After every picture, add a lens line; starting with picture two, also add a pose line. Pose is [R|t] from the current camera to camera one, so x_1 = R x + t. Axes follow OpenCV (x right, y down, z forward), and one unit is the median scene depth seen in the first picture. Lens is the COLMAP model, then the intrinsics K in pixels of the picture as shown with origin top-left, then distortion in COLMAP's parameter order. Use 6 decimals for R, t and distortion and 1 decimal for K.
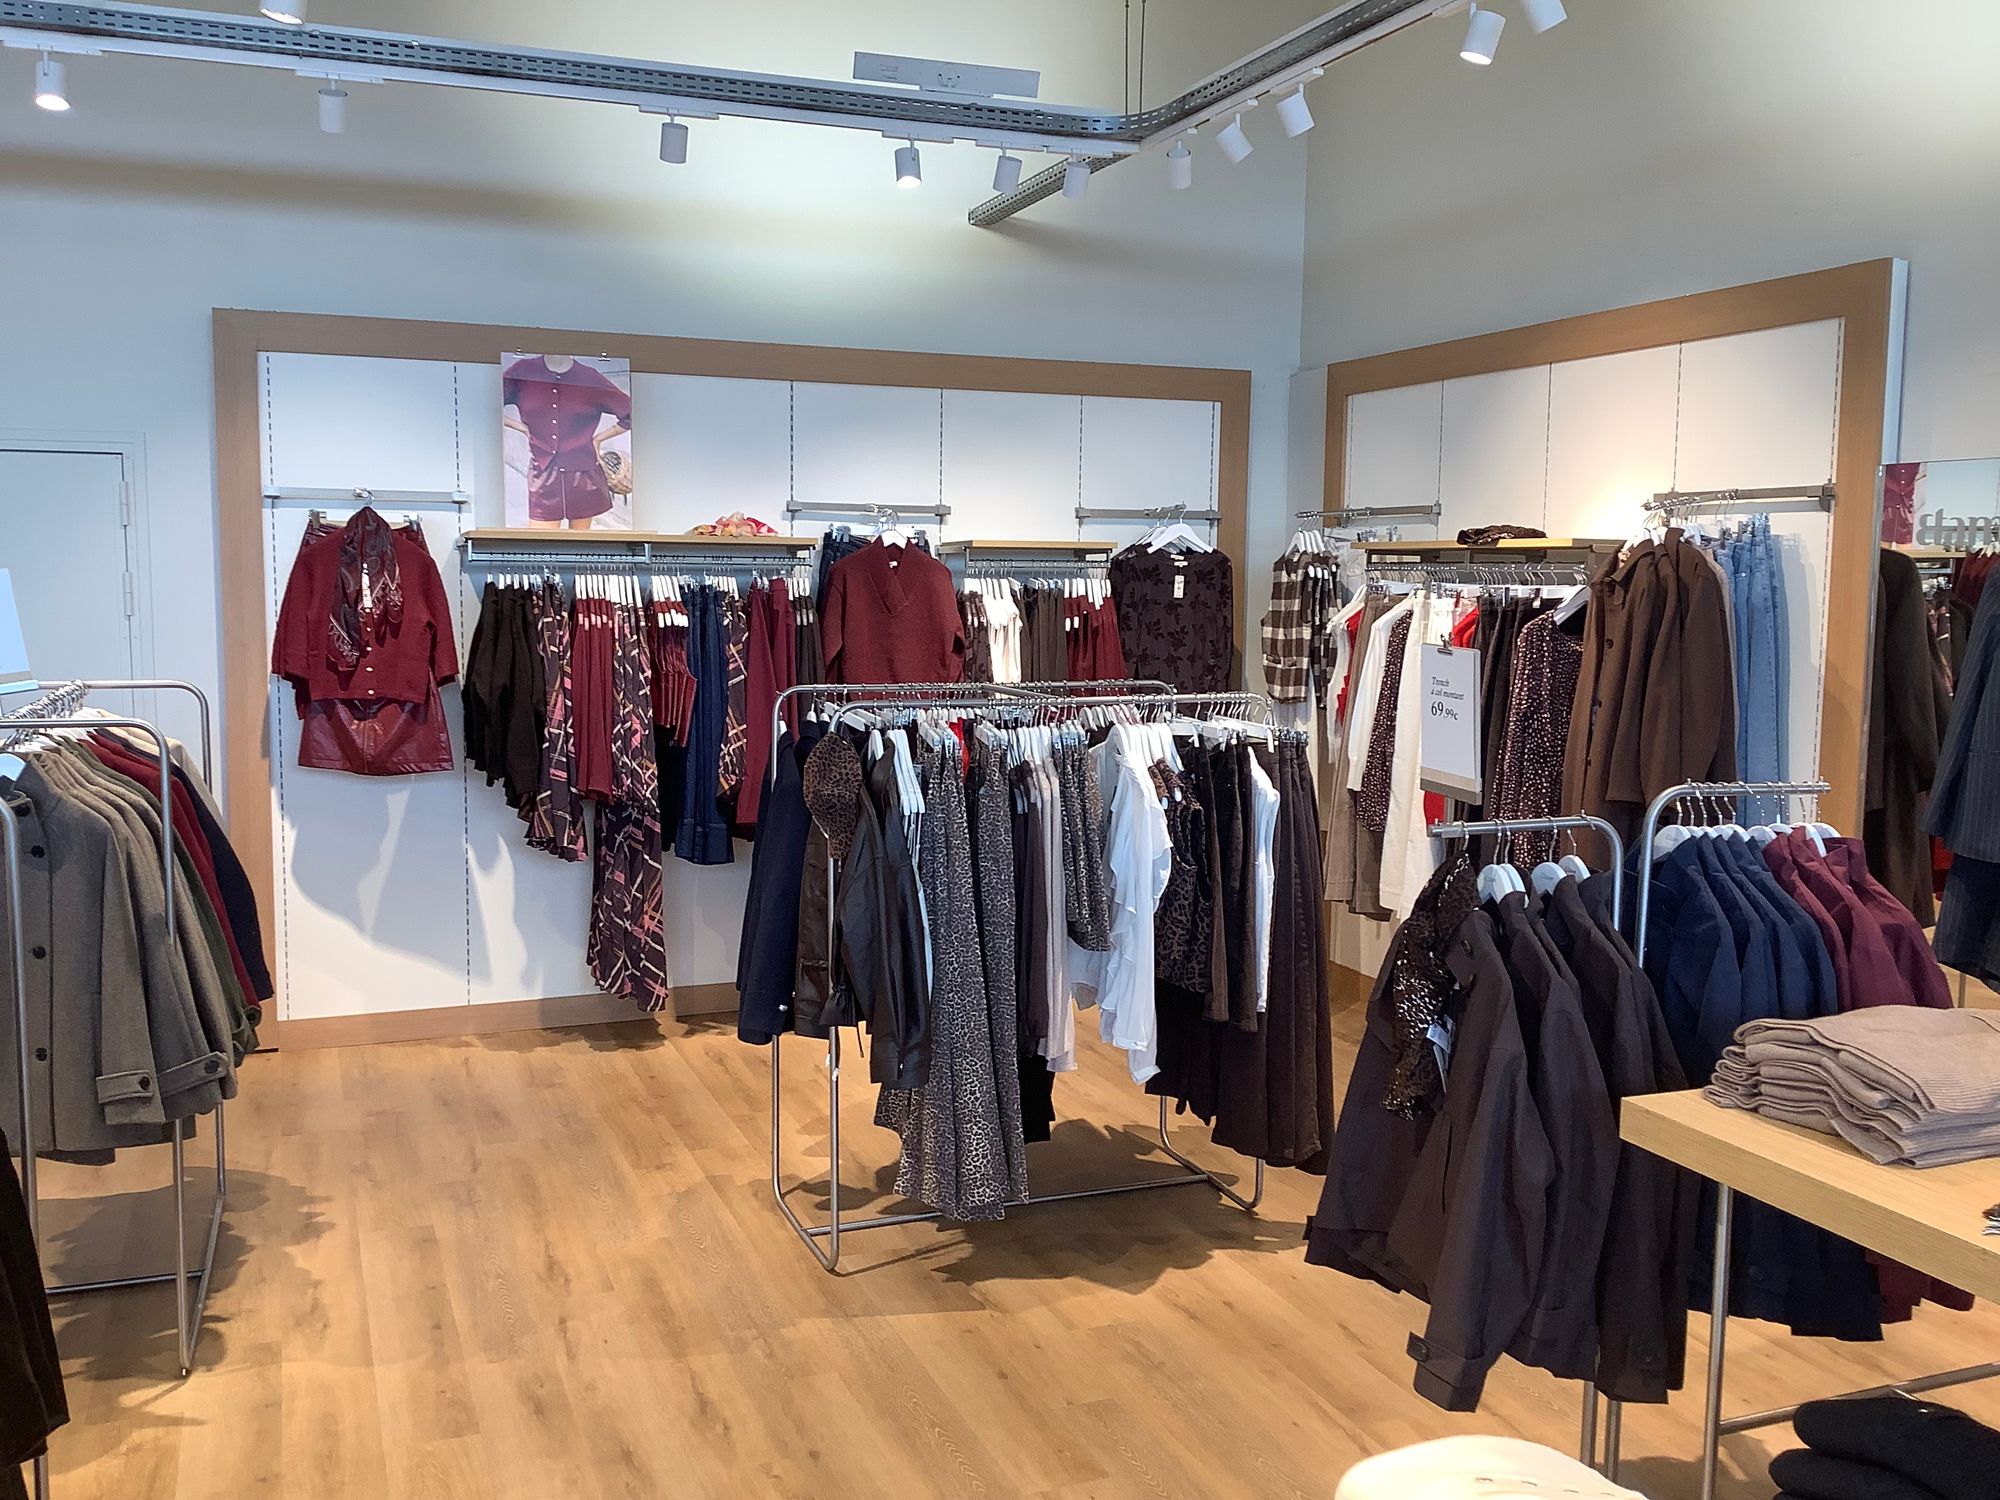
lens RADIAL K [[1791.6, 0, 1000.0], [0, 1791.6, 750.0], [0, 0, 1]] dist [0.122796, -0.213500]
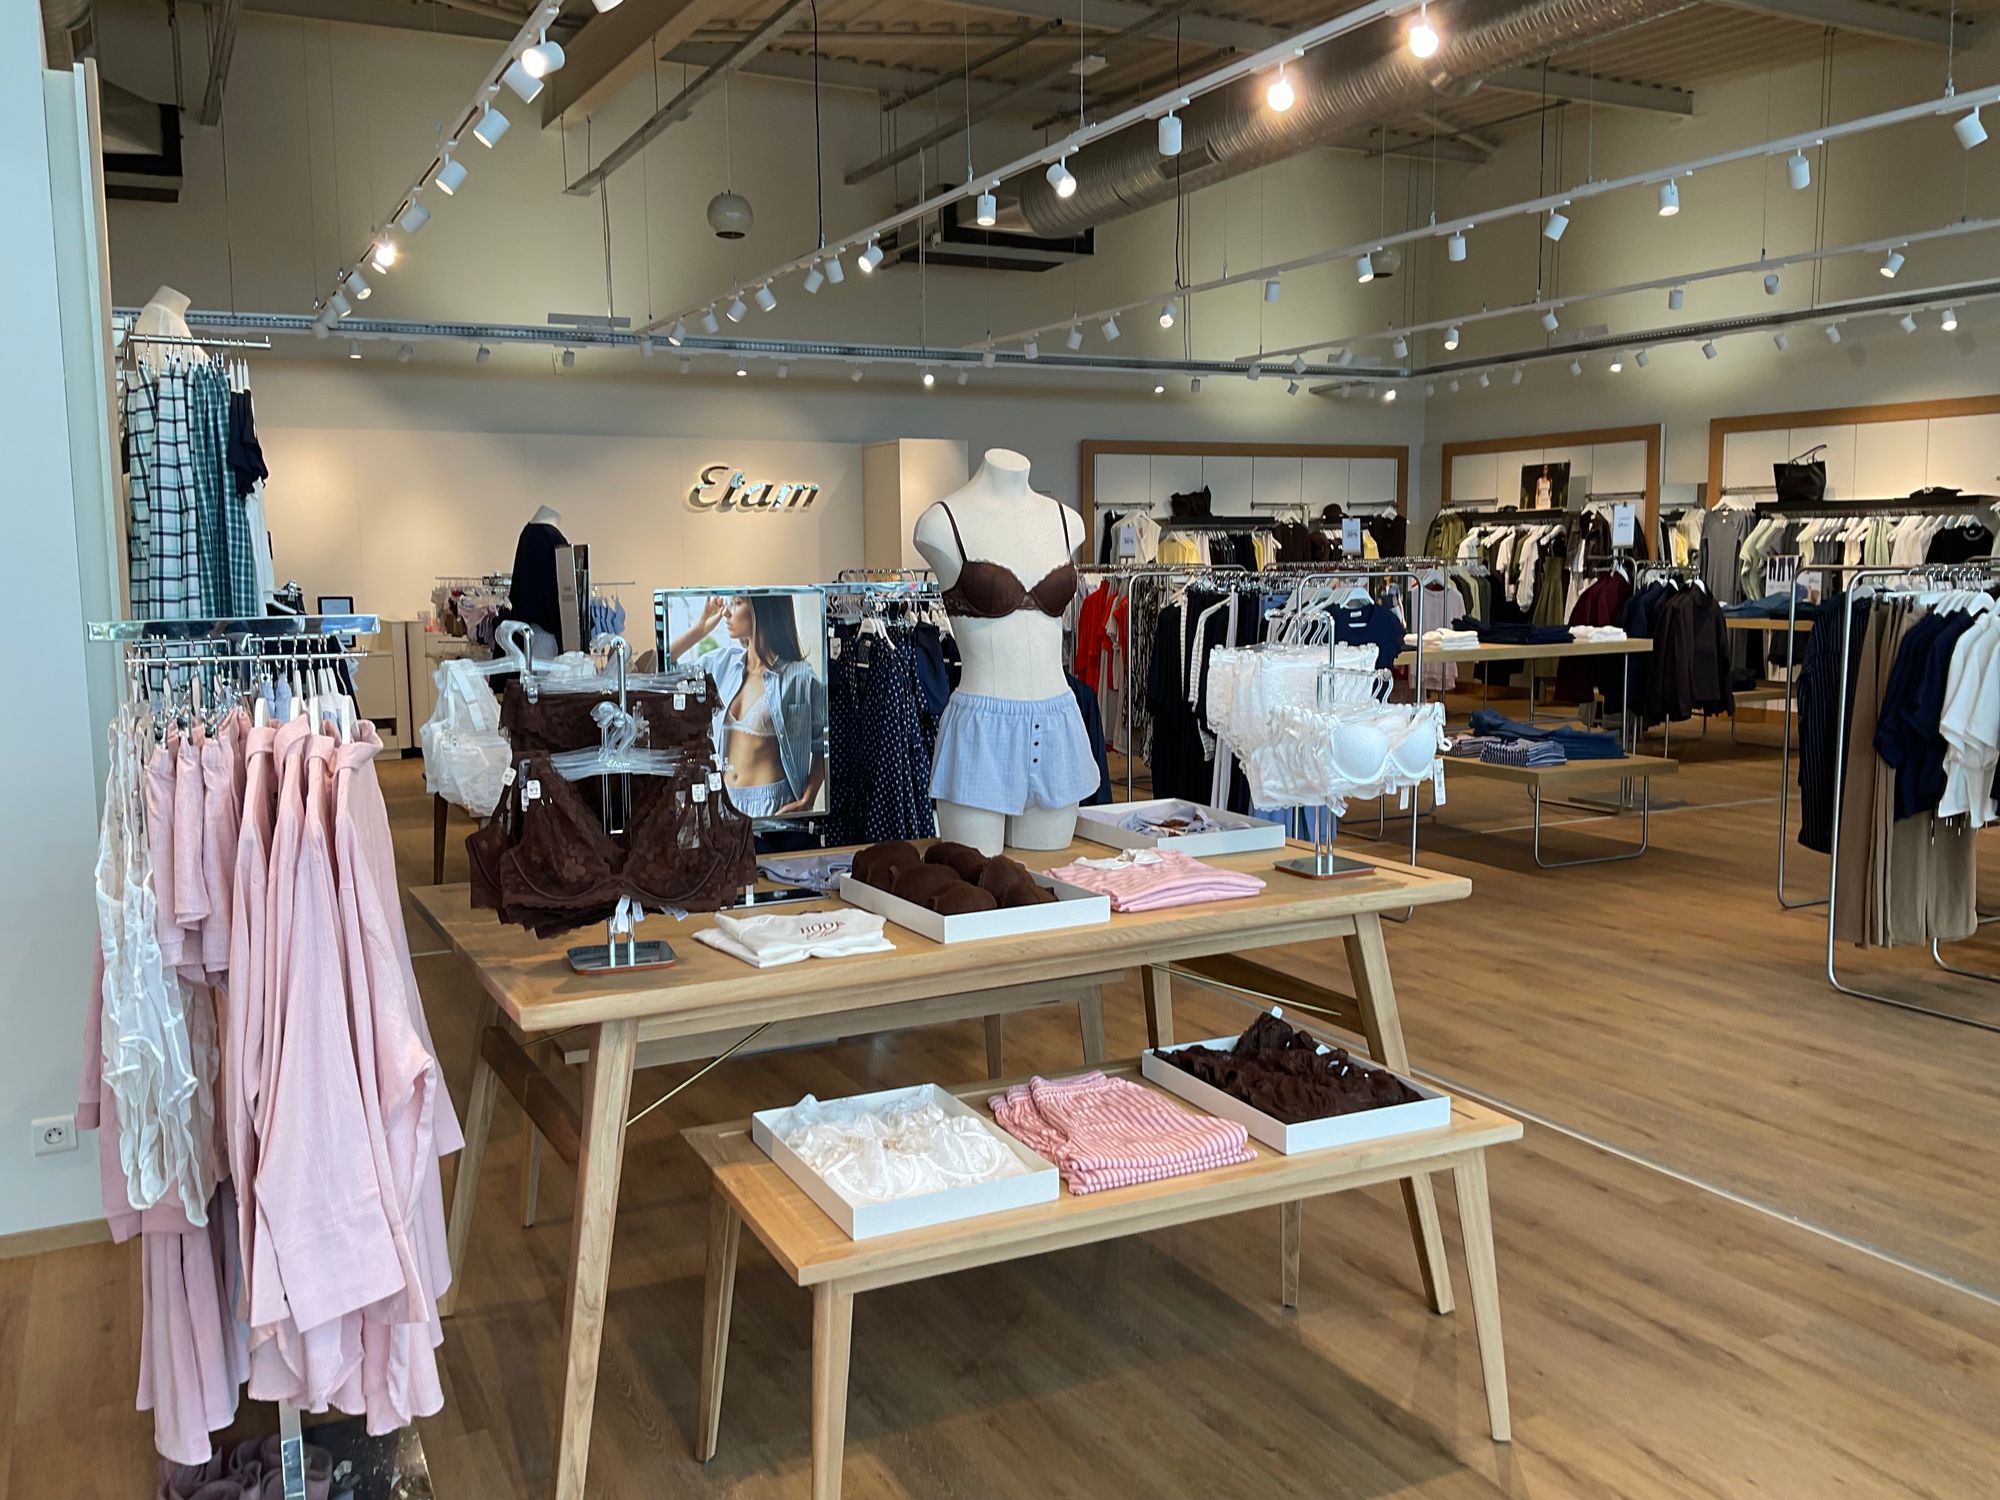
lens RADIAL K [[1656.3, 0, 1000.0], [0, 1656.3, 750.0], [0, 0, 1]] dist [0.127115, -0.270246]
pose [[0.994358, -0.034684, 0.100250, -0.697668], [0.033097, 0.999300, 0.017449, 0.157473], [-0.100785, -0.014033, 0.994809, -1.304092]]
